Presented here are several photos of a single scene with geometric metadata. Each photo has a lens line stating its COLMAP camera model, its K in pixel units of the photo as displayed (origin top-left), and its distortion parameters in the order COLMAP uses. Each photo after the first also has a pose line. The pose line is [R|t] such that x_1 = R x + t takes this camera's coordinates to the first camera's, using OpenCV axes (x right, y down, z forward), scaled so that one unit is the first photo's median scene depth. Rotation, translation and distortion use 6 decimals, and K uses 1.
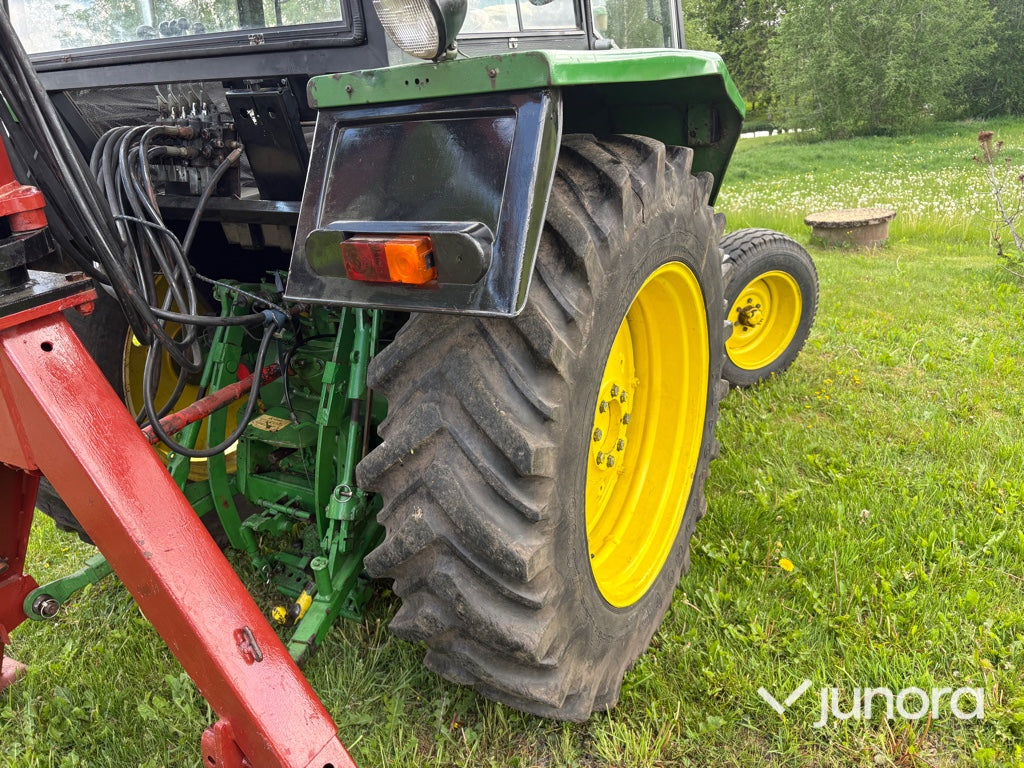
lens RADIAL K [[772.4, 0, 510.6], [0, 772.4, 390.8], [0, 0, 1]] dist [0.036634, -0.040117]
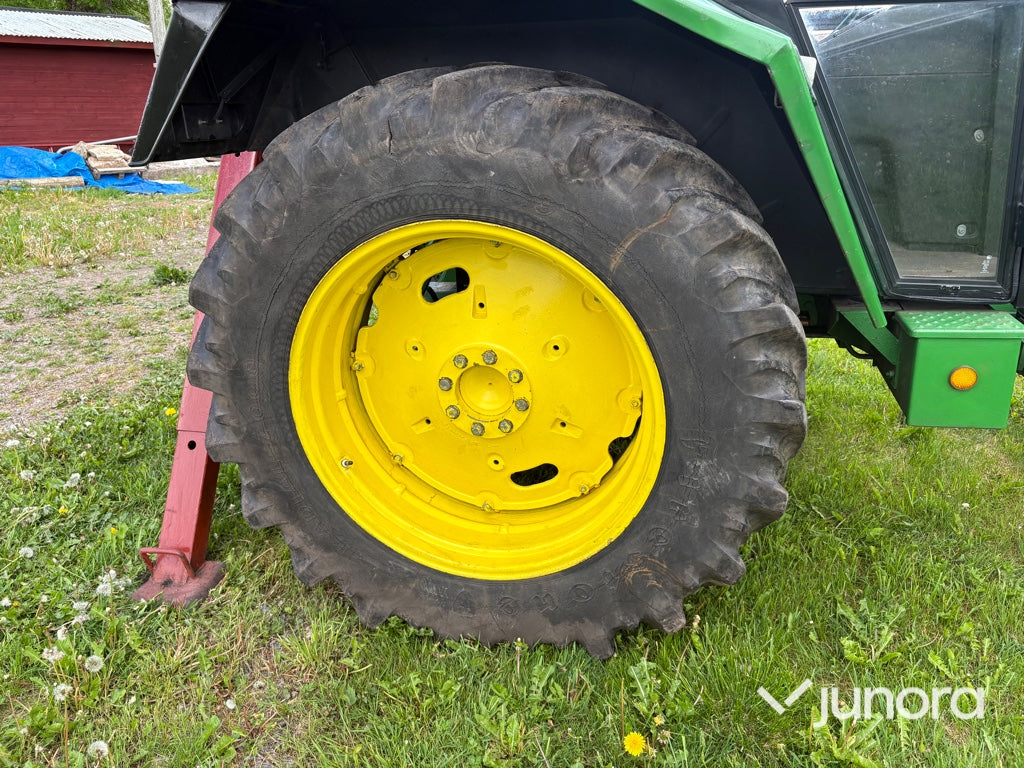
lens RADIAL K [[772.4, 0, 511.6], [0, 772.4, 378.2], [0, 0, 1]] dist [0.036634, -0.040117]
pose [[0.266637, 0.411886, -0.871352, 0.839407], [-0.373276, 0.877656, 0.300642, -0.231965], [0.888577, 0.245092, 0.387763, 0.620148]]
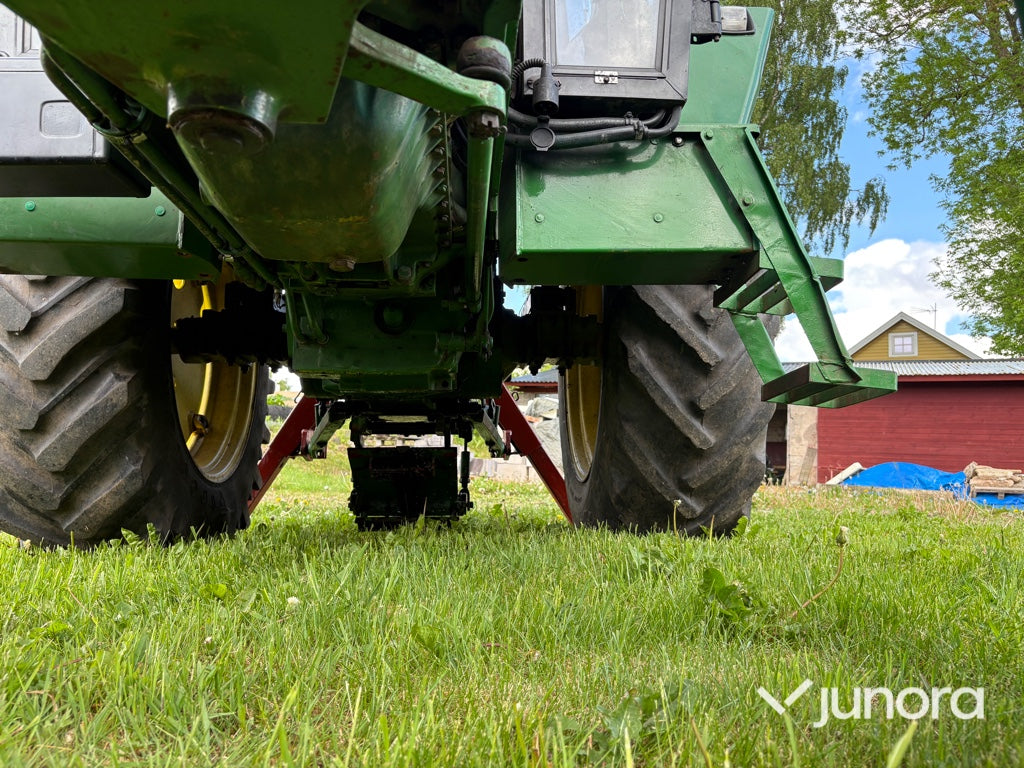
lens RADIAL K [[772.4, 0, 510.9], [0, 772.4, 387.8], [0, 0, 1]] dist [0.036634, -0.040117]
pose [[-0.840739, 0.002186, -0.541436, 0.276623], [-0.155737, 0.956756, 0.245692, -0.242068], [0.518559, 0.290885, -0.804042, 2.054676]]
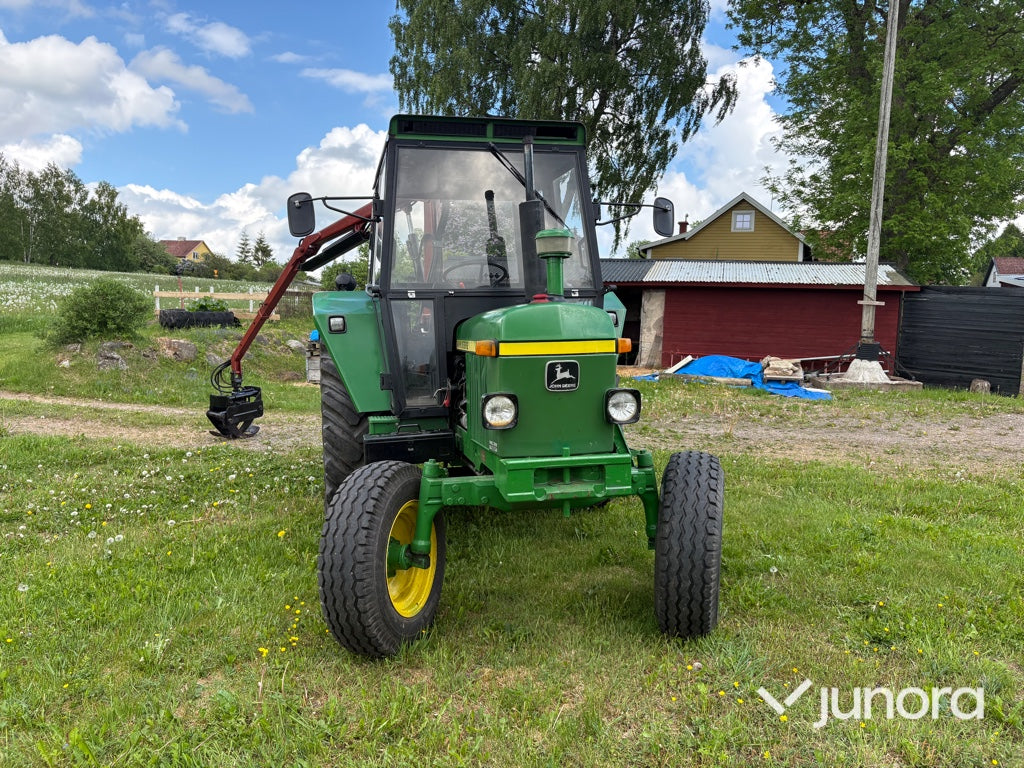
lens RADIAL K [[772.4, 0, 513.4], [0, 772.4, 380.1], [0, 0, 1]] dist [0.036634, -0.040117]
pose [[-0.736690, 0.133521, -0.662918, 1.272686], [-0.202922, 0.891486, 0.405062, -1.131773], [0.645066, 0.432926, -0.629654, 2.653633]]
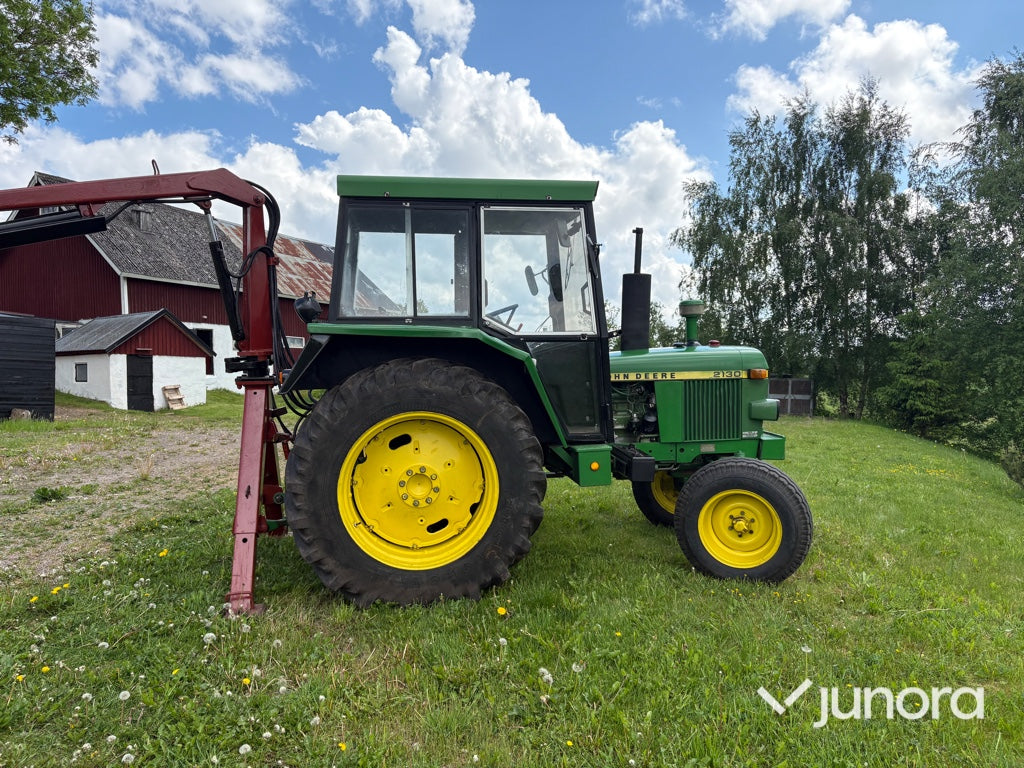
lens RADIAL K [[772.4, 0, 516.8], [0, 772.4, 389.9], [0, 0, 1]] dist [0.036634, -0.040117]
pose [[0.620008, 0.125566, -0.774483, 1.749906], [-0.349384, 0.928024, -0.129239, -0.017778], [0.702510, 0.350721, 0.619253, -0.201821]]
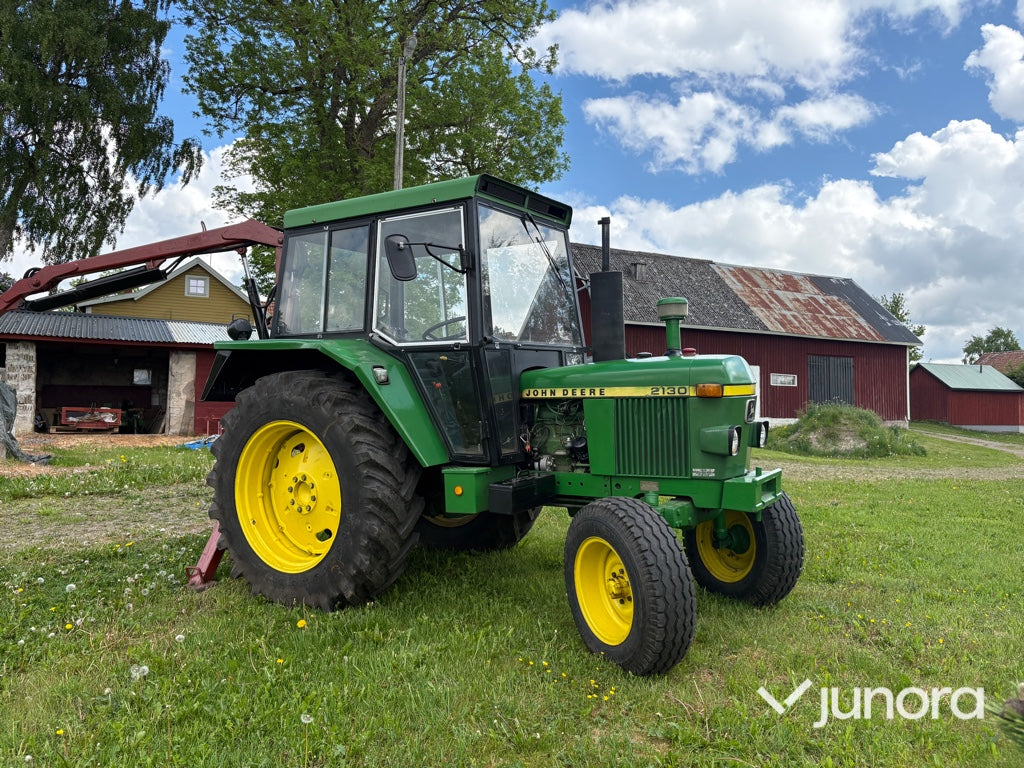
lens RADIAL K [[772.4, 0, 512.6], [0, 772.4, 382.0], [0, 0, 1]] dist [0.036634, -0.040117]
pose [[-0.050742, 0.073045, -0.996037, 2.104988], [-0.379388, 0.921150, 0.086881, -0.616911], [0.923845, 0.382293, -0.019029, 1.357756]]
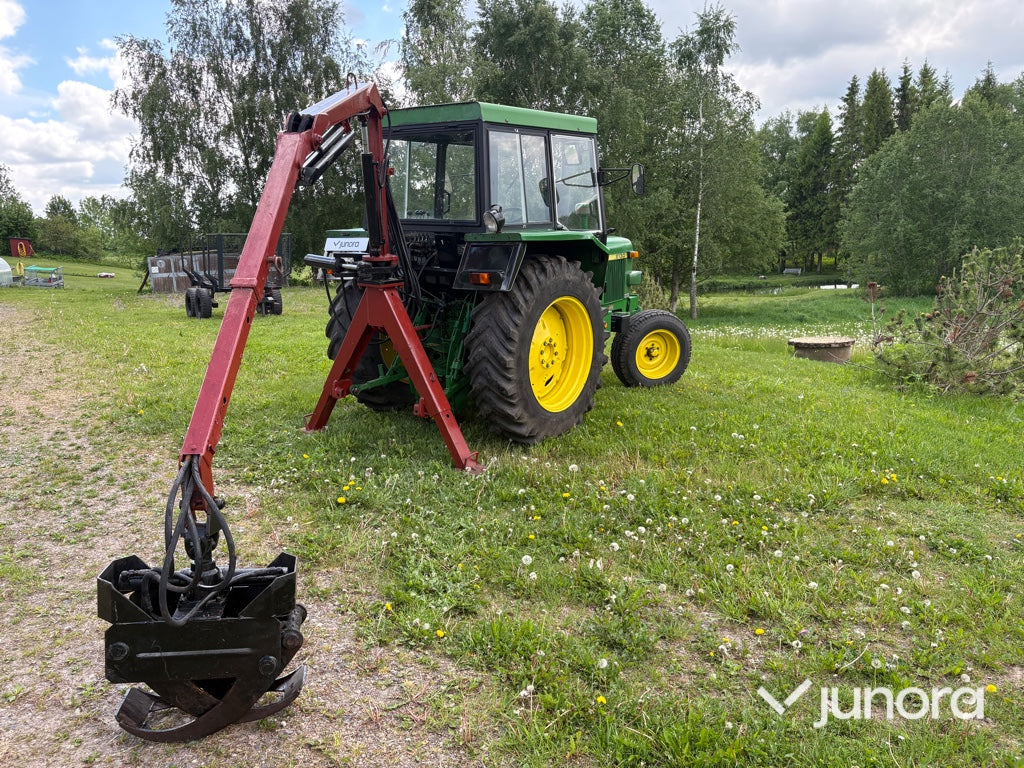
lens RADIAL K [[772.4, 0, 505.9], [0, 772.4, 390.0], [0, 0, 1]] dist [0.036634, -0.040117]
pose [[0.989161, 0.091496, -0.114845, 0.288587], [-0.108857, 0.981842, -0.155358, 0.595147], [0.098545, 0.166175, 0.981160, -1.673426]]
